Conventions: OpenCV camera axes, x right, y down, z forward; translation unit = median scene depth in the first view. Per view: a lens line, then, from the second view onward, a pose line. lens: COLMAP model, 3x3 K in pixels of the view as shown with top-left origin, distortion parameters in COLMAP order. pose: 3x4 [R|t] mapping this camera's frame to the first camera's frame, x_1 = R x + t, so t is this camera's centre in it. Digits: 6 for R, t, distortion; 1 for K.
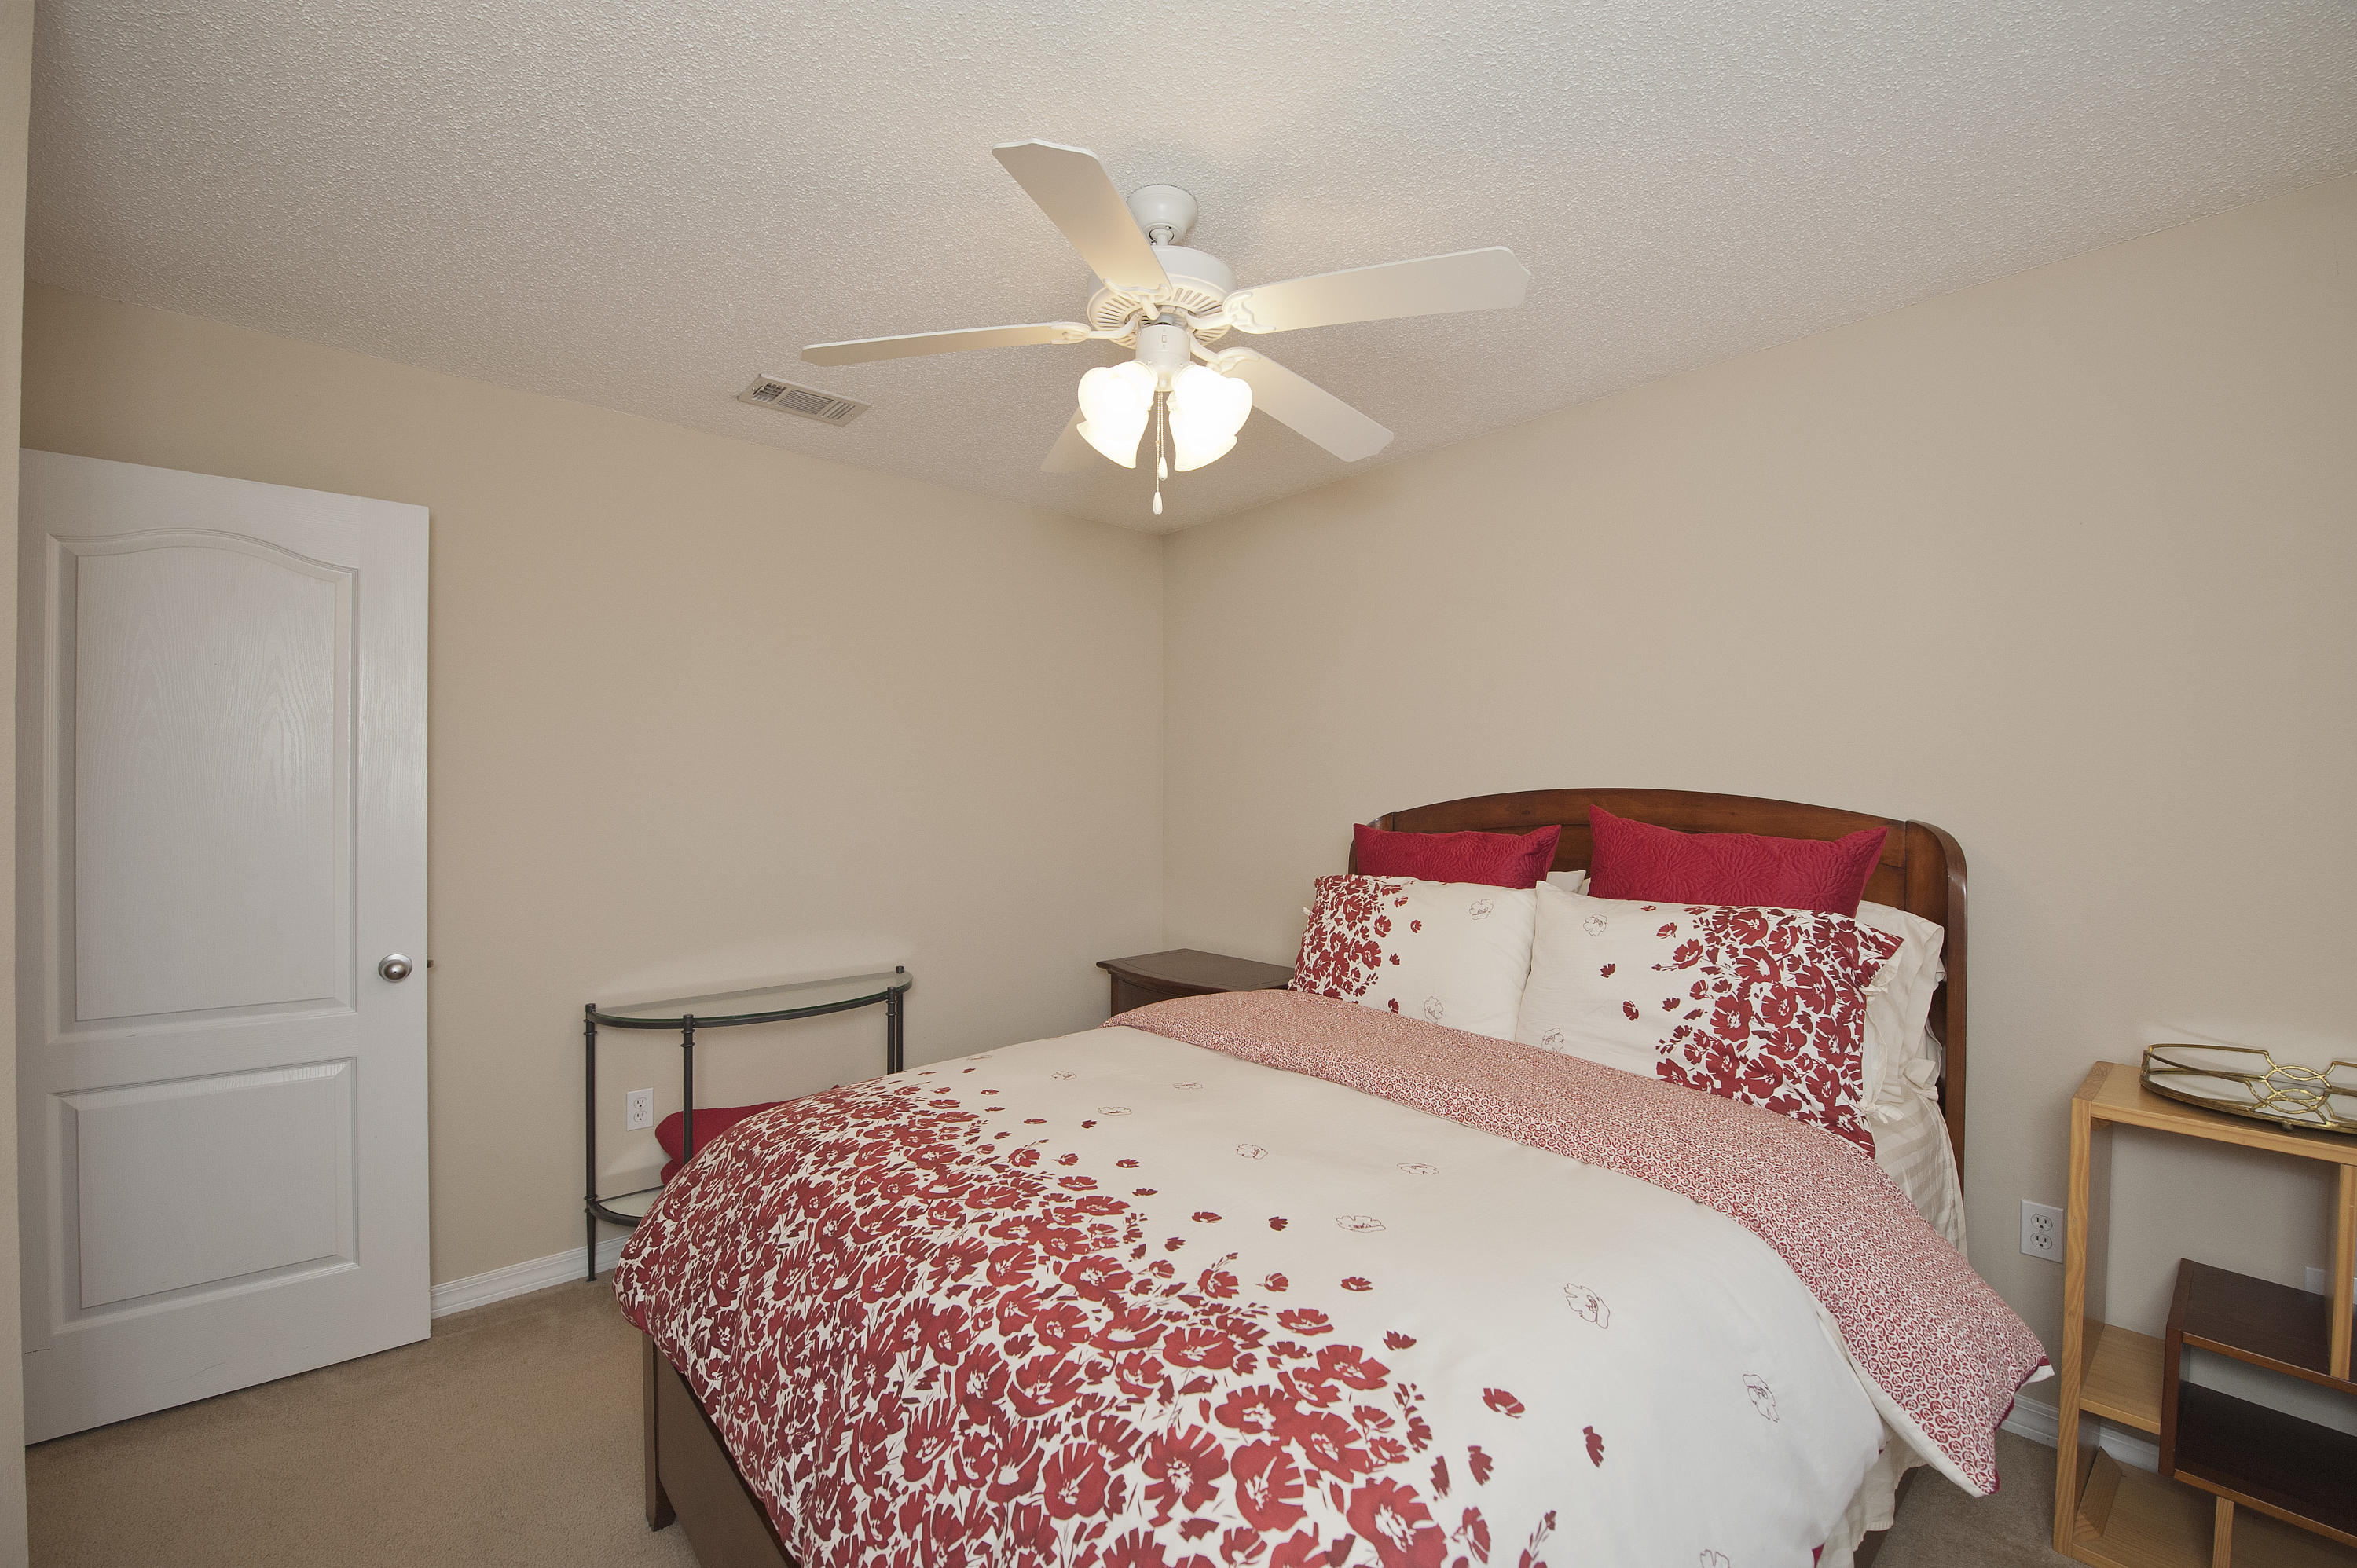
lens RADIAL K [[952.4, 0, 1183.3], [0, 952.4, 795.9], [0, 0, 1]] dist [-0.012443, -0.003874]
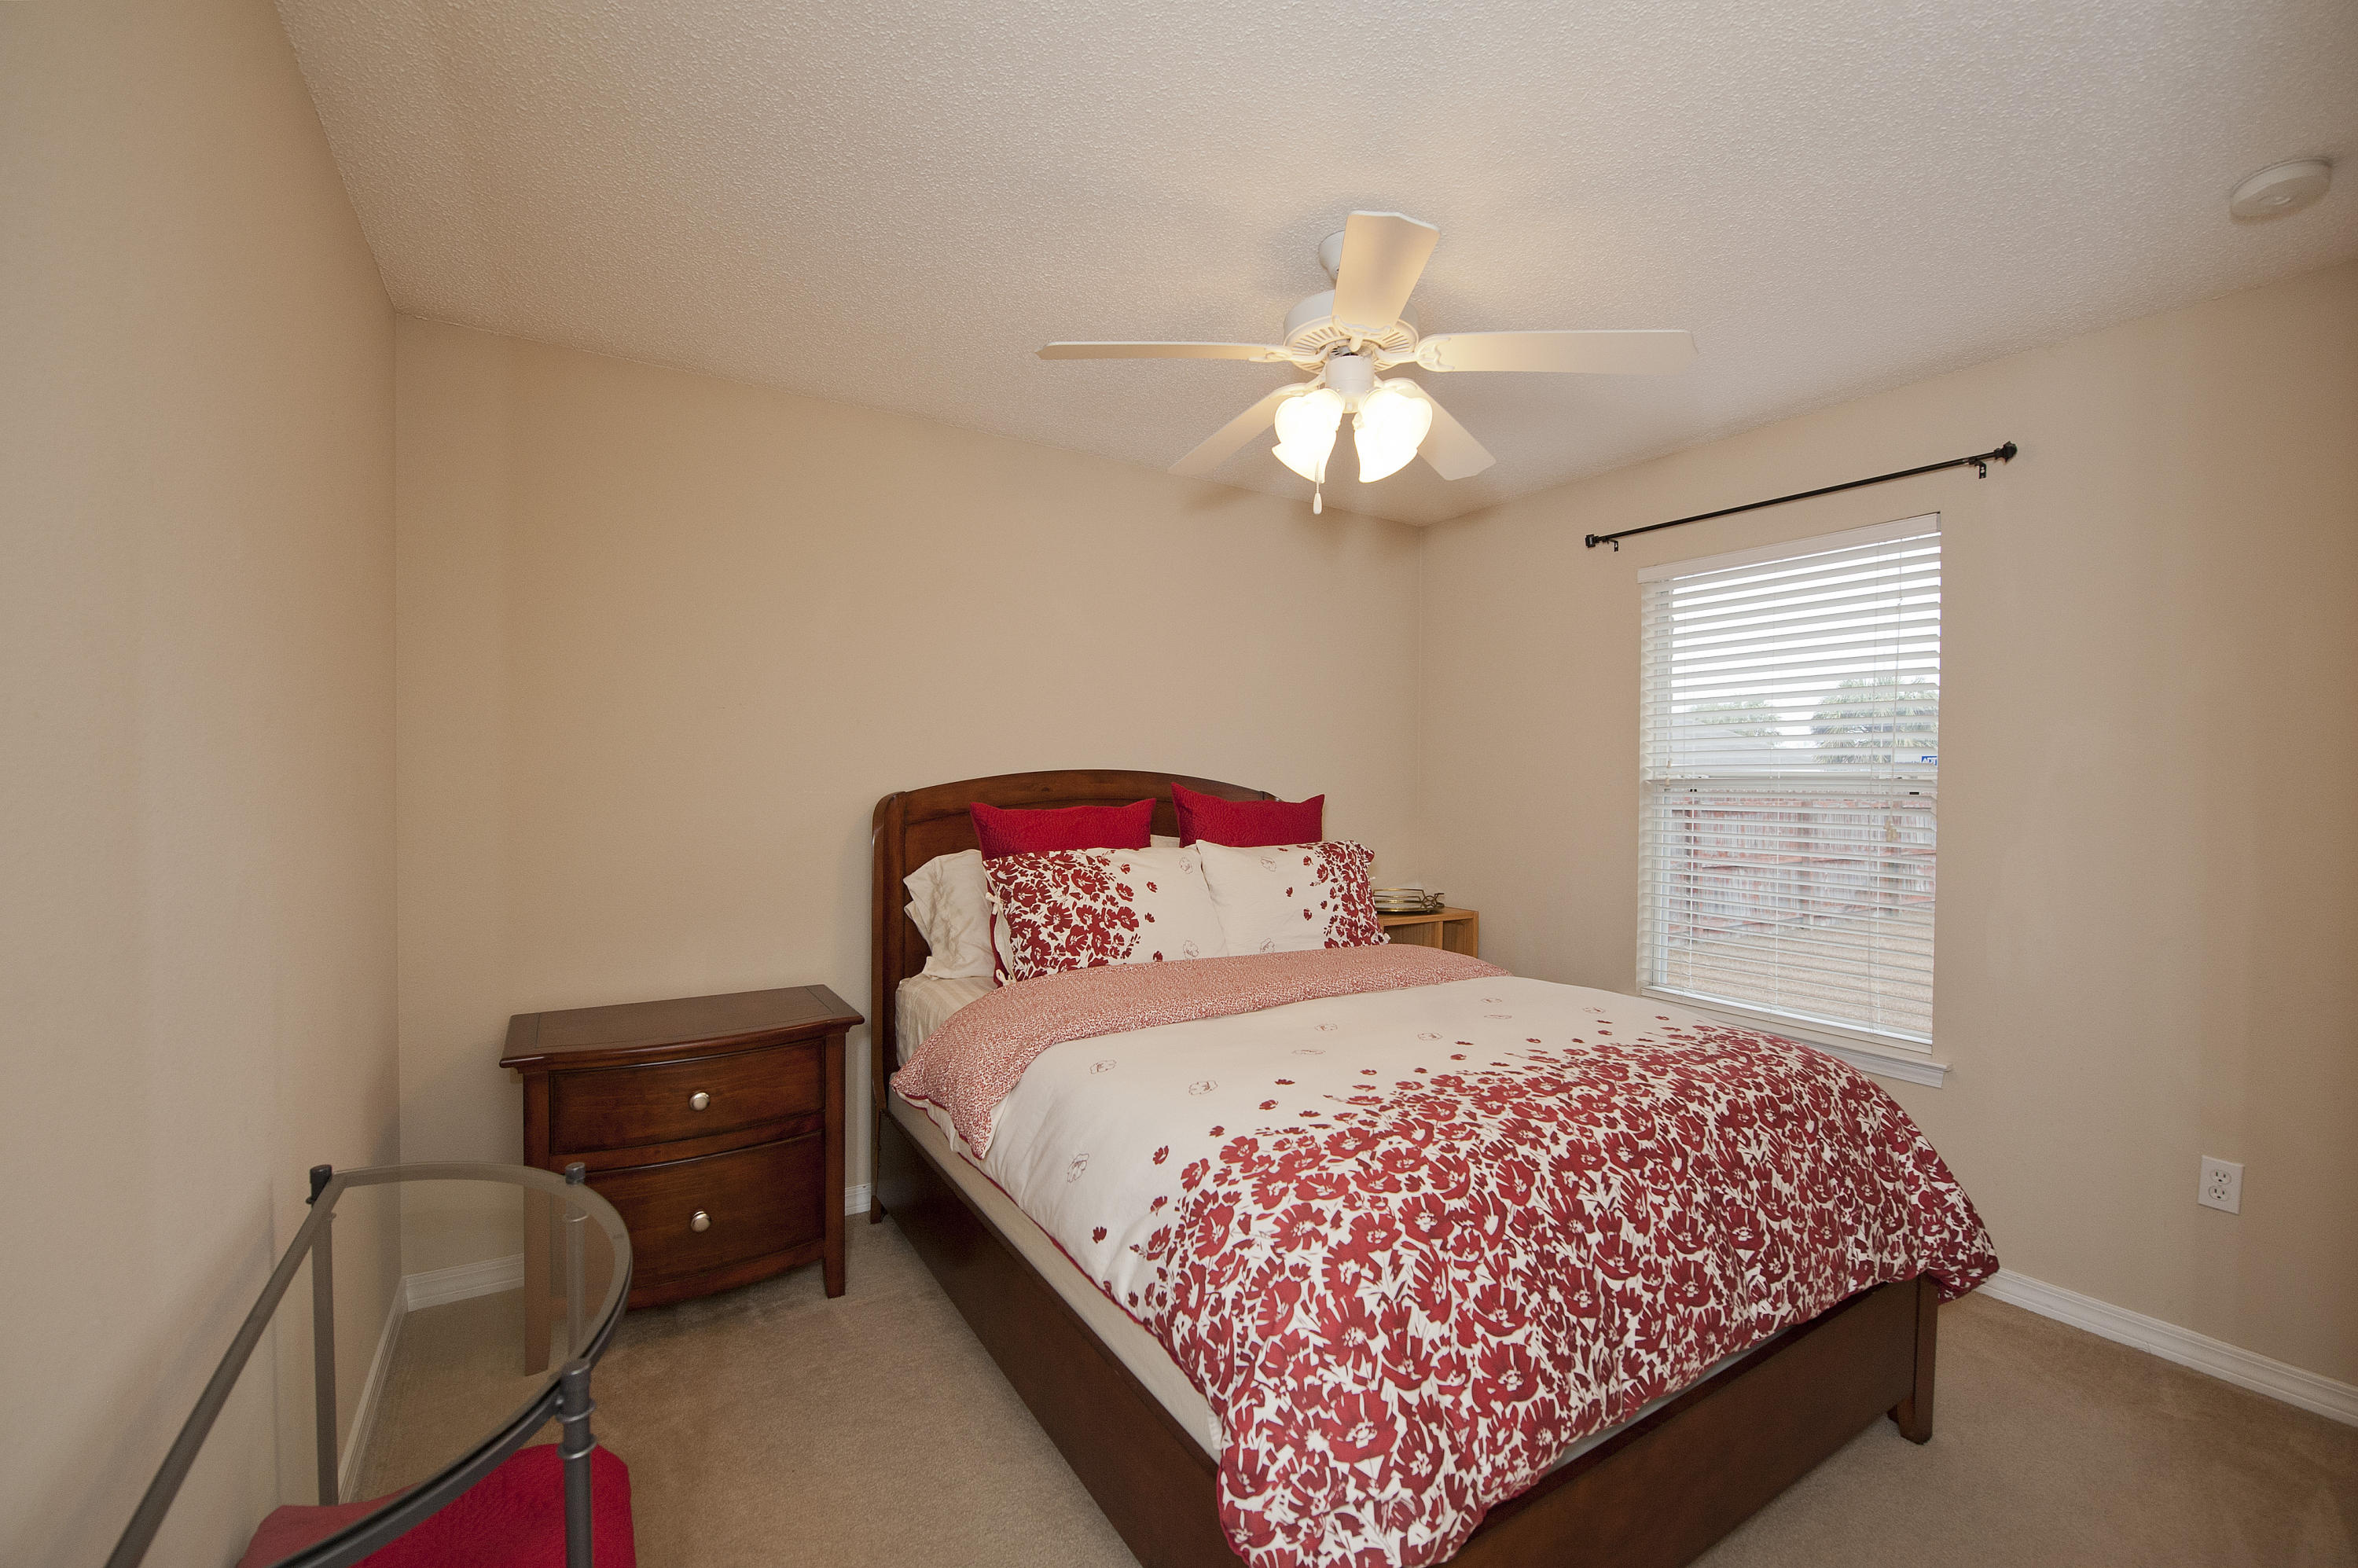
lens RADIAL K [[952.8, 0, 1183.8], [0, 952.8, 795.9], [0, 0, 1]] dist [-0.012443, -0.003874]
pose [[0.157866, -0.011100, 0.987398, -1.186041], [-0.004594, 0.999918, 0.011975, 0.013694], [-0.987450, -0.006426, 0.157802, 1.017385]]
